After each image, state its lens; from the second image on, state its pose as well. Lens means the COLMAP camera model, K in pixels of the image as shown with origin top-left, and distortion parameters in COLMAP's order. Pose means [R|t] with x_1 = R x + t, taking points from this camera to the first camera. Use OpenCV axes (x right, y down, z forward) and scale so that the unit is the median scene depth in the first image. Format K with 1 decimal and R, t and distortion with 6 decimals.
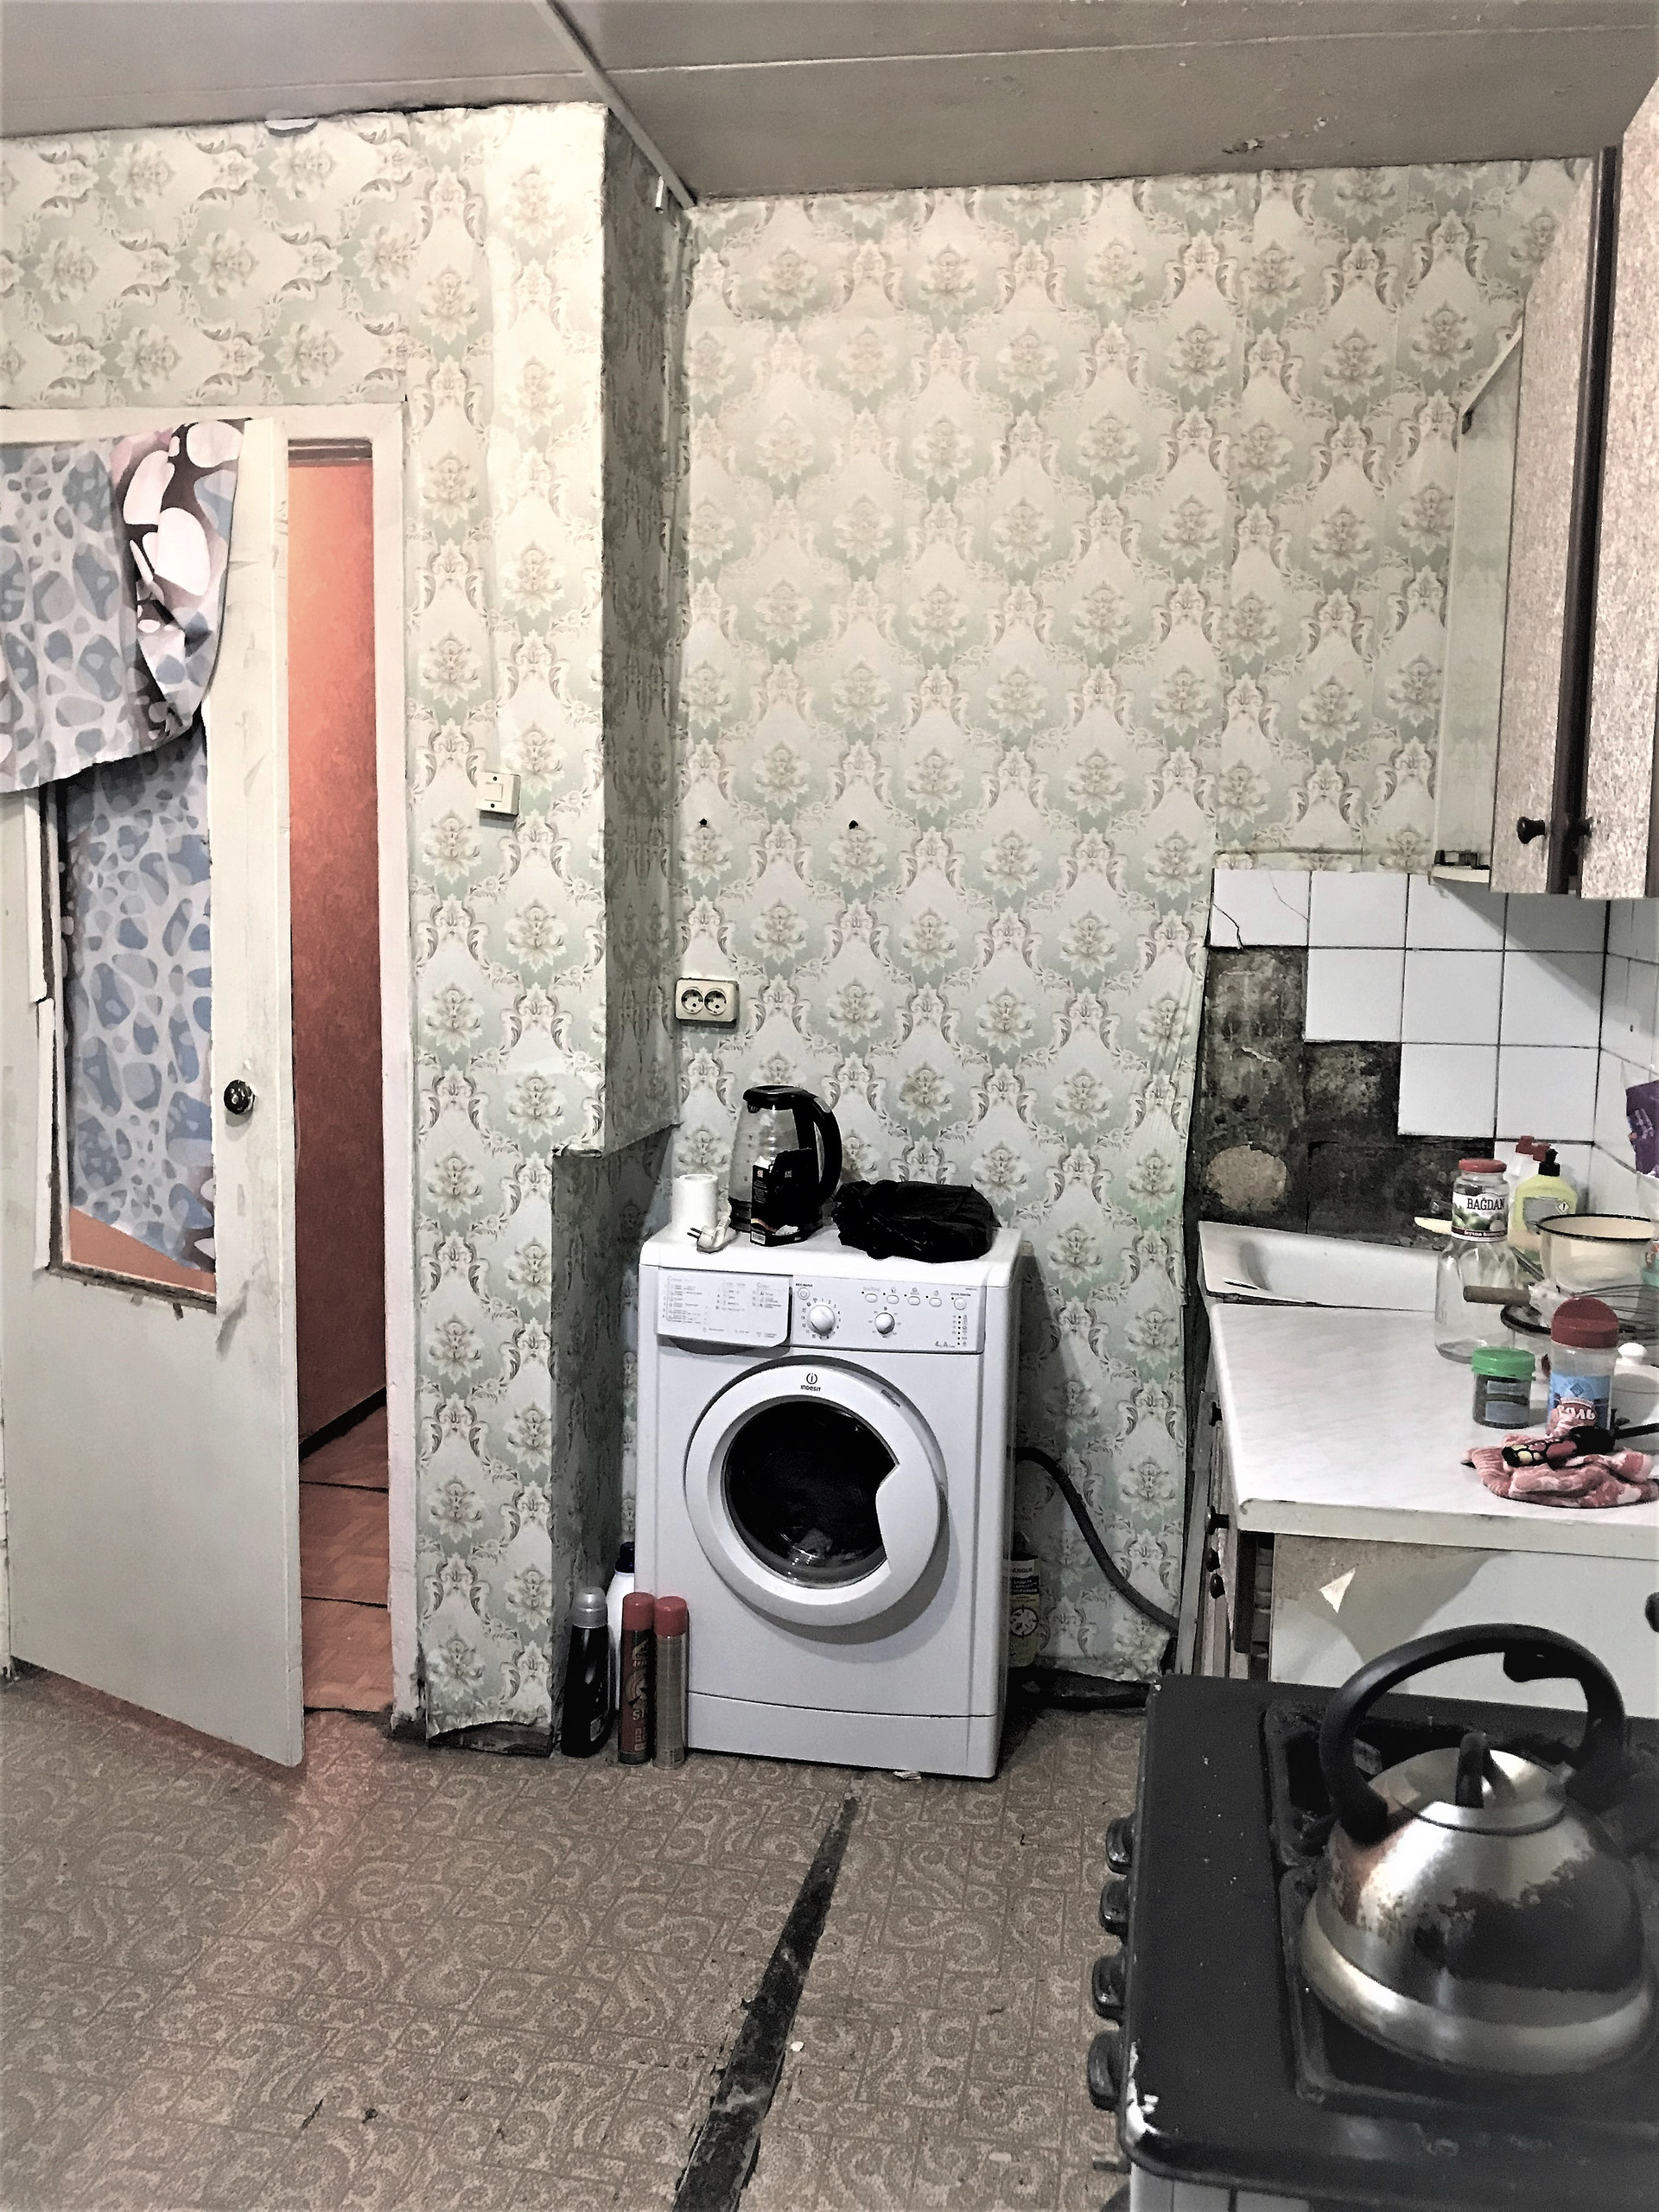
lens RADIAL K [[1839.4, 0, 823.8], [0, 1839.4, 1110.7], [0, 0, 1]] dist [0.019318, -0.024618]
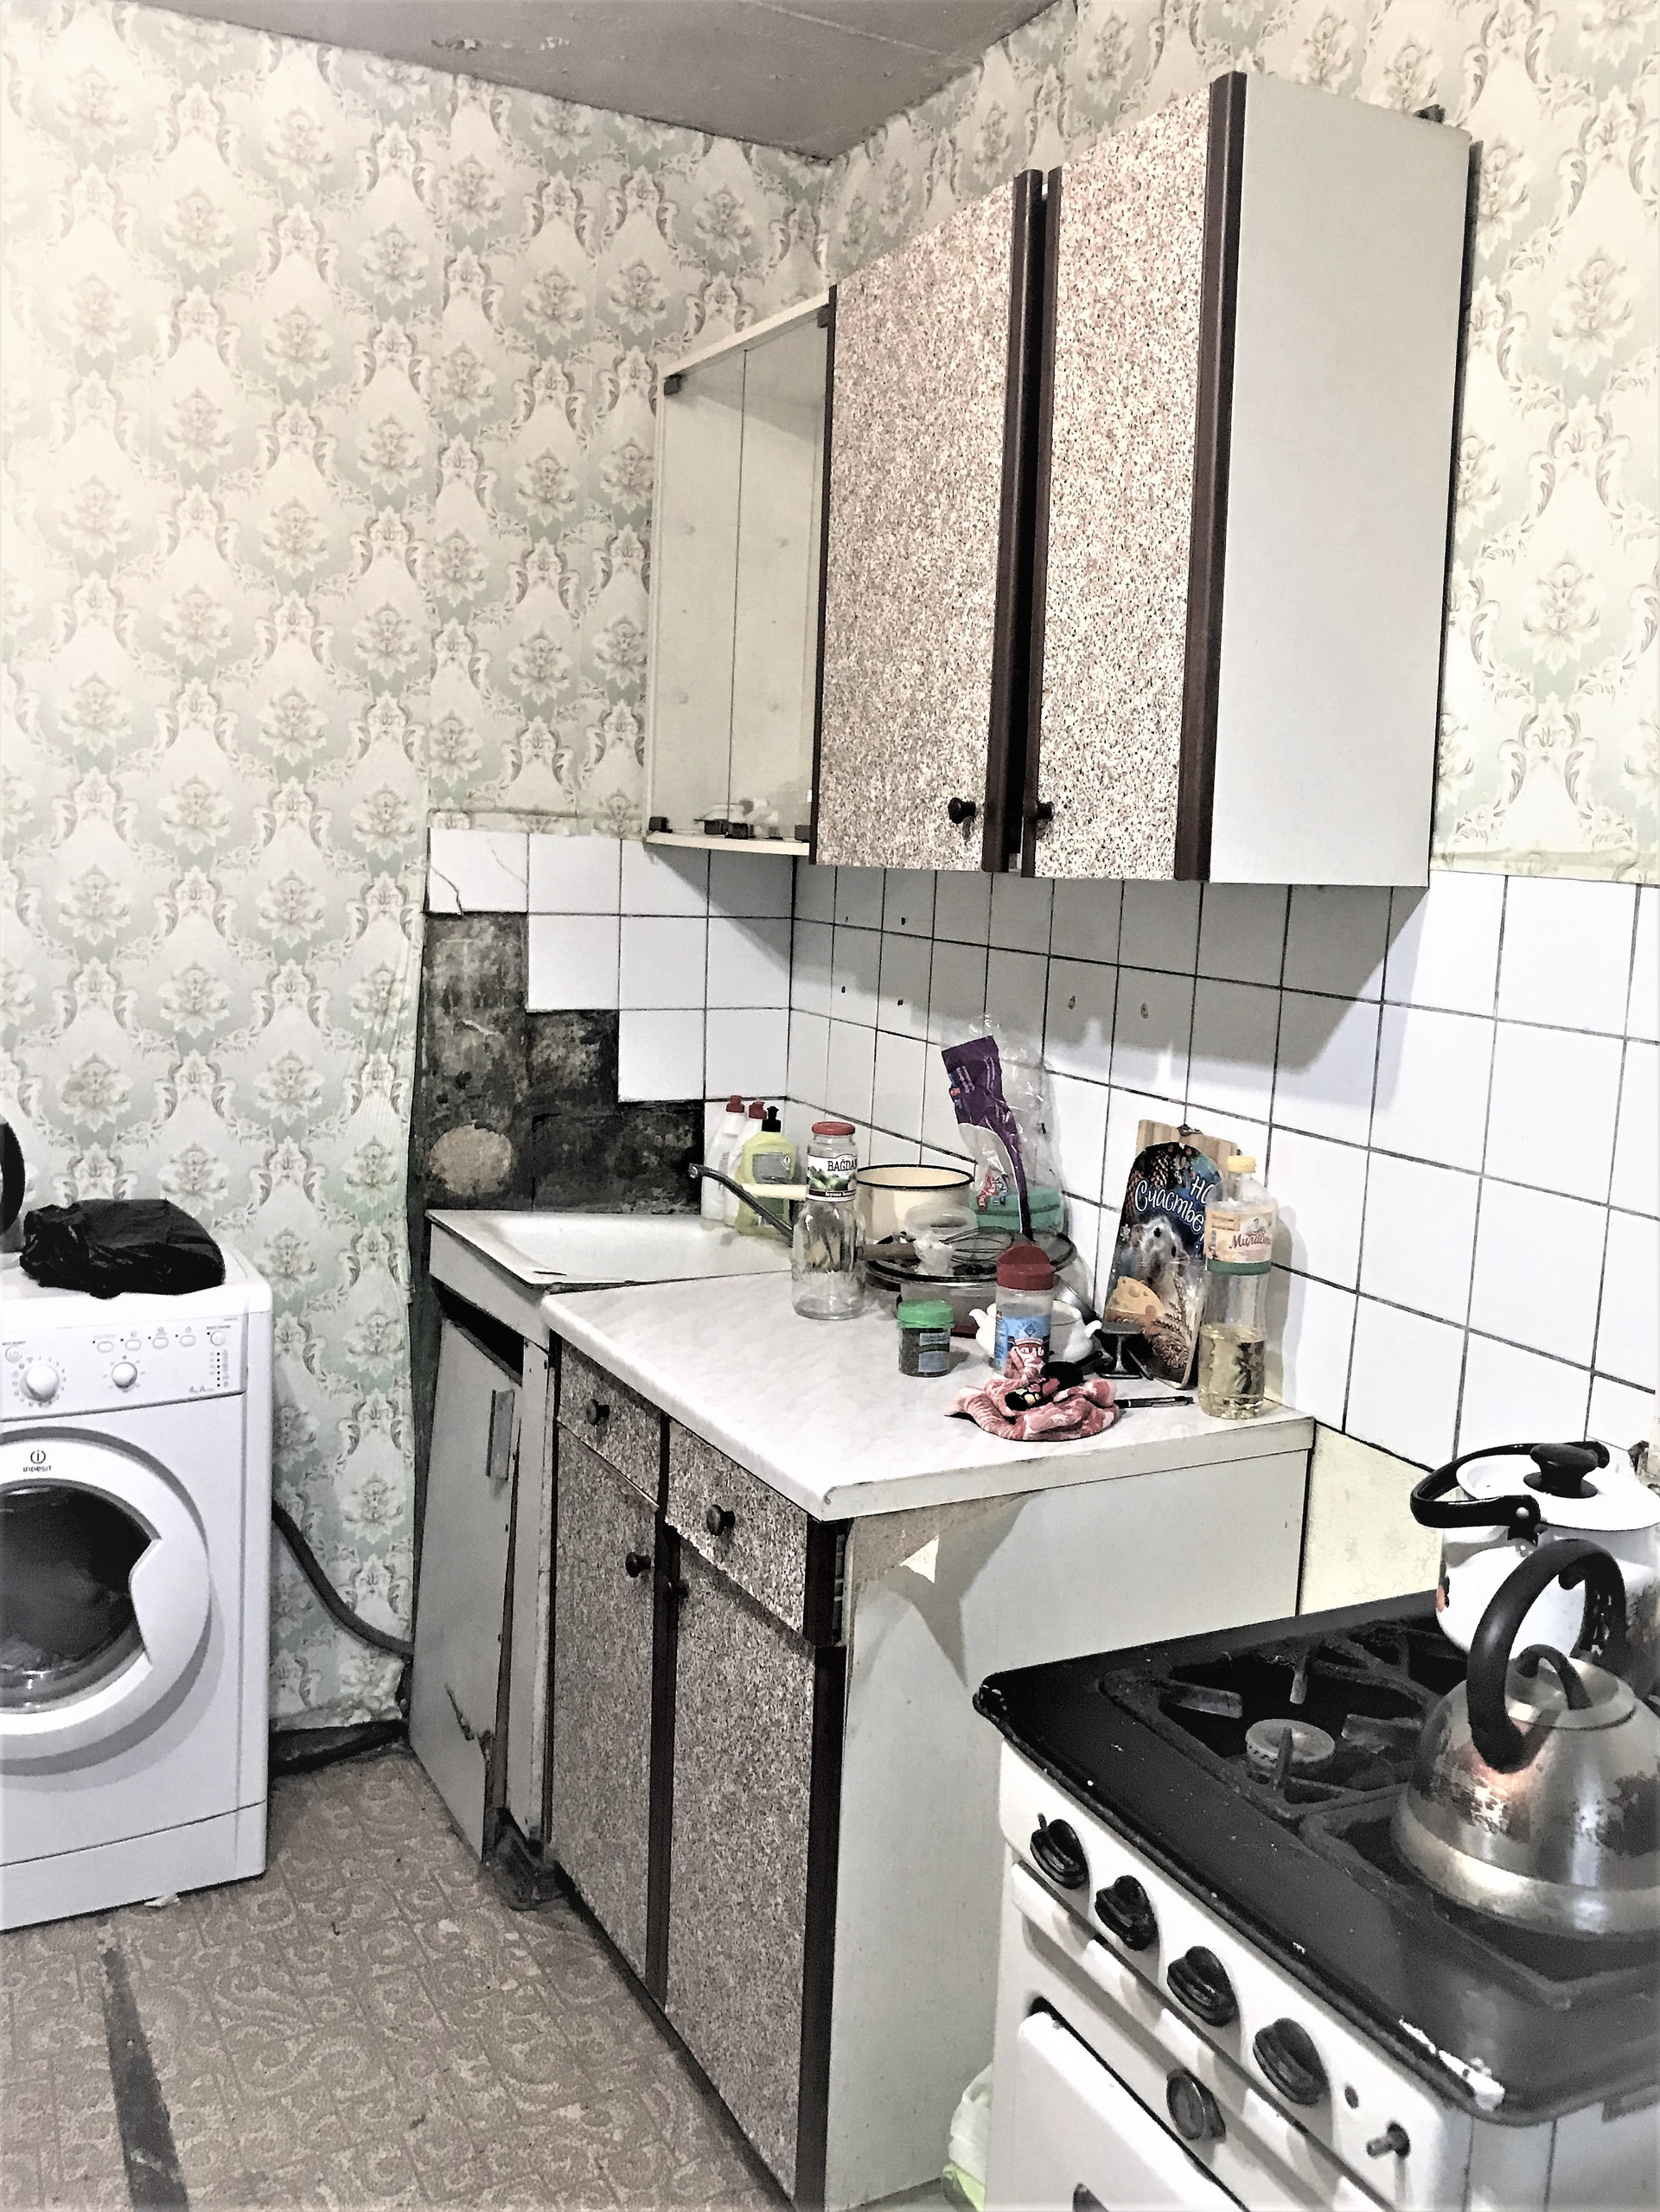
lens RADIAL K [[1916.2, 0, 839.9], [0, 1916.2, 1107.8], [0, 0, 1]] dist [0.025720, -0.057673]
pose [[0.780141, -0.069637, 0.621716, -0.238191], [0.056094, 0.997569, 0.041347, -0.020346], [-0.623084, 0.002618, 0.782151, 0.124392]]
